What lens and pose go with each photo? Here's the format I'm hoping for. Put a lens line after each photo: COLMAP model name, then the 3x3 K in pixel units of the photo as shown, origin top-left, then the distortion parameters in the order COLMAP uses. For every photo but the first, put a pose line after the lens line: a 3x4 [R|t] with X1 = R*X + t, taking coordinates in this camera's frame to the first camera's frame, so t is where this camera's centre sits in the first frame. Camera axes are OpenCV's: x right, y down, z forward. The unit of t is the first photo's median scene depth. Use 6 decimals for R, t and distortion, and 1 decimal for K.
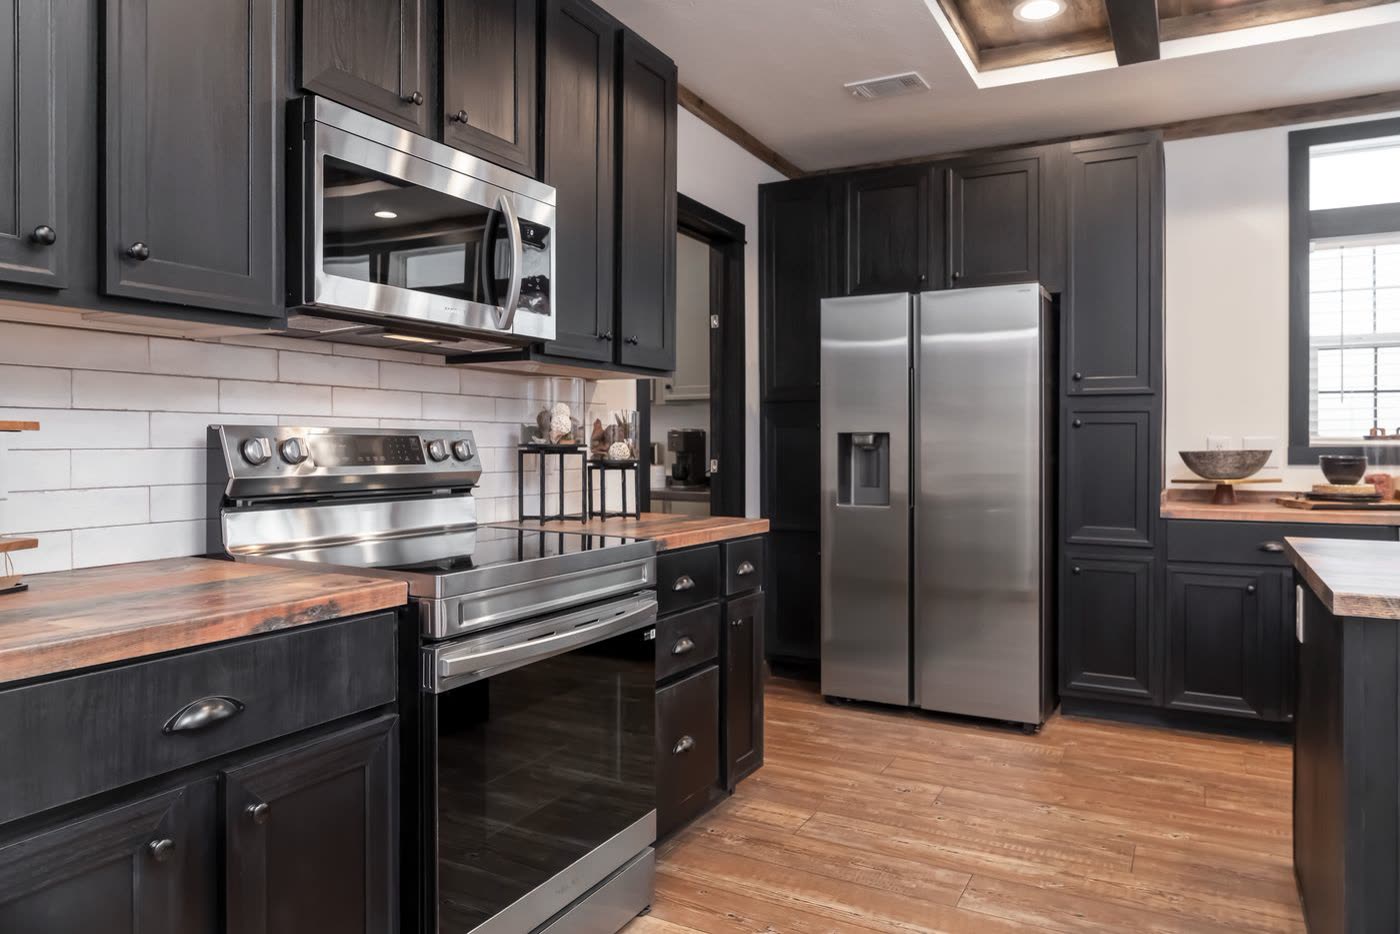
lens RADIAL K [[939.7, 0, 711.1], [0, 939.7, 441.2], [0, 0, 1]] dist [-0.005434, -0.002027]
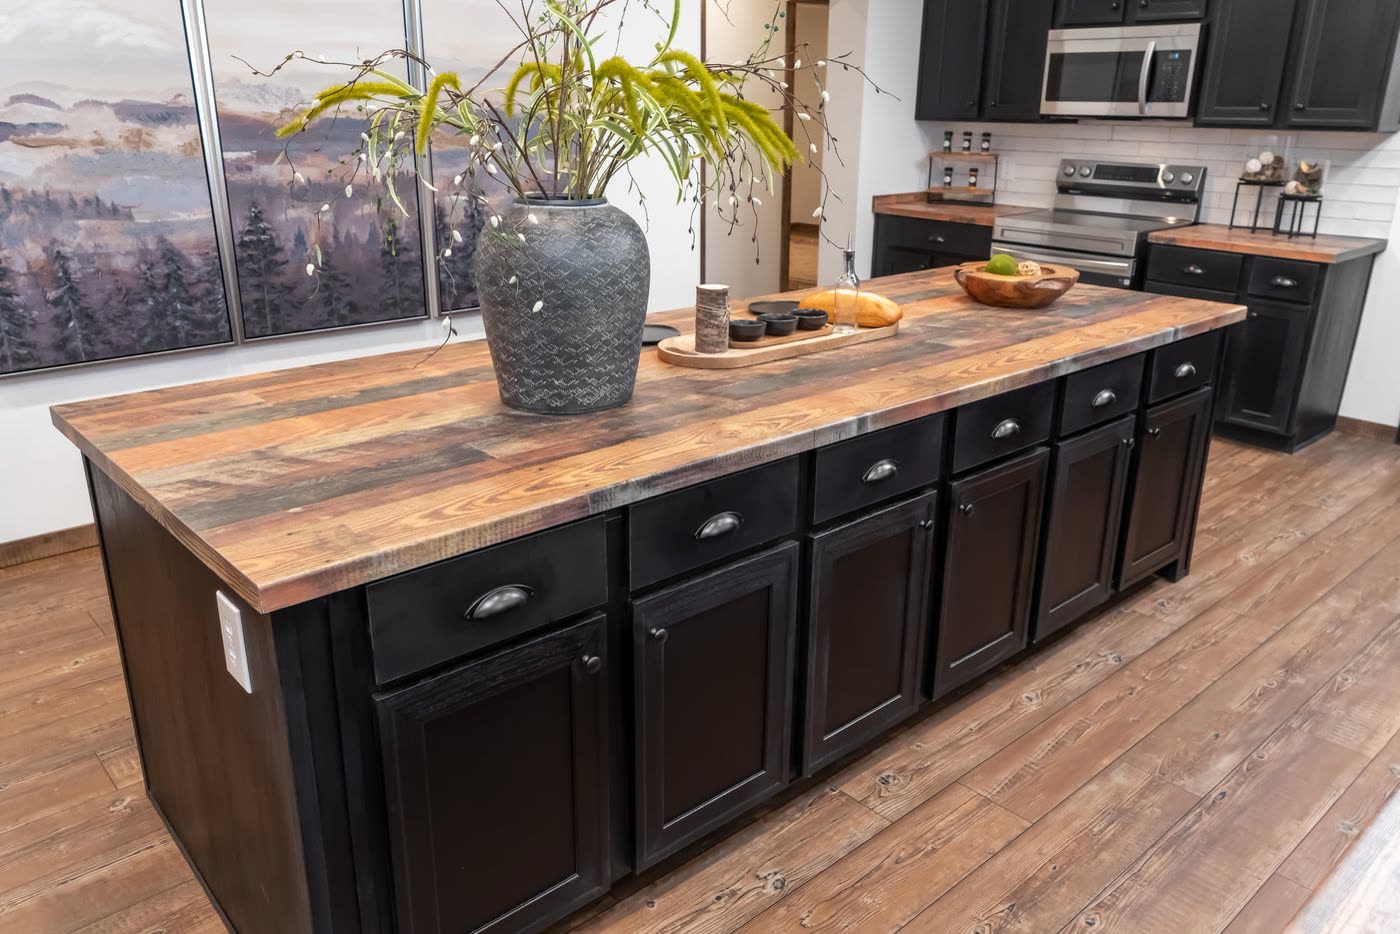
lens RADIAL K [[1066.1, 0, 683.8], [0, 1066.1, 466.1], [0, 0, 1]] dist [0.011614, 0.004767]
pose [[-0.363997, 0.300380, -0.881634, 2.176101], [-0.011101, 0.945102, 0.326588, -0.134459], [0.931334, 0.128664, -0.340680, 0.899145]]
